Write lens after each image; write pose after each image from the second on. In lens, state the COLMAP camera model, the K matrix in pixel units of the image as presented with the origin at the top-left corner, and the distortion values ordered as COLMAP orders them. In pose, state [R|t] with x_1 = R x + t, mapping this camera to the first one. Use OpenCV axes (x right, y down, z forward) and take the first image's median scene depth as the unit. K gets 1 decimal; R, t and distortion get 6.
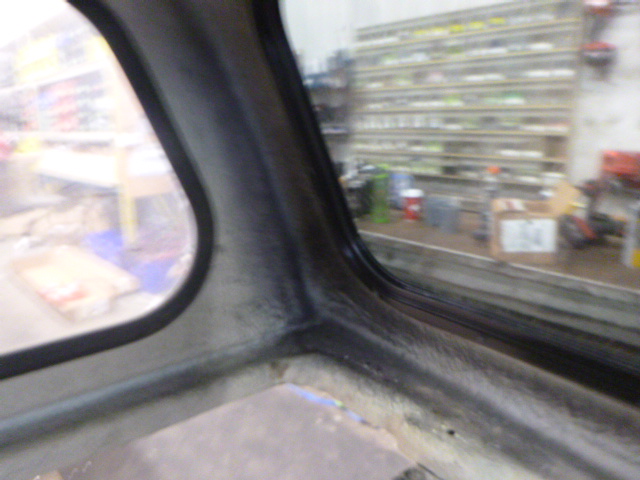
lens RADIAL K [[476.6, 0, 320.0], [0, 476.6, 240.0], [0, 0, 1]] dist [-0.013210, -0.006369]
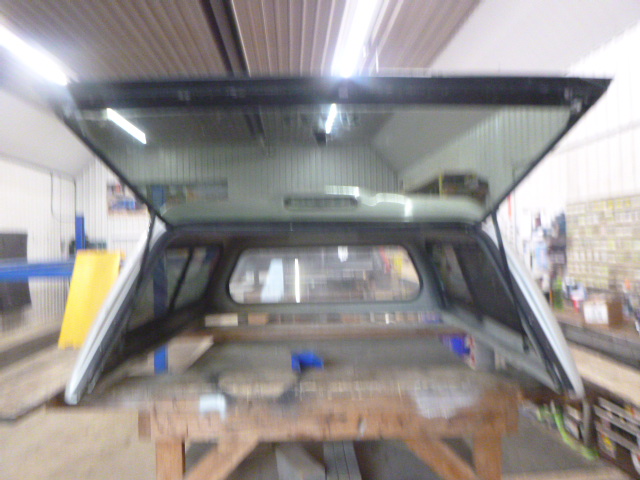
lens RADIAL K [[476.6, 0, 320.0], [0, 476.6, 240.0], [0, 0, 1]] dist [-0.013210, -0.006369]
pose [[0.771671, 0.014410, -0.635859, 1.290406], [-0.164859, 0.970106, -0.178087, 0.378777], [0.614285, 0.242252, 0.750978, -2.168179]]
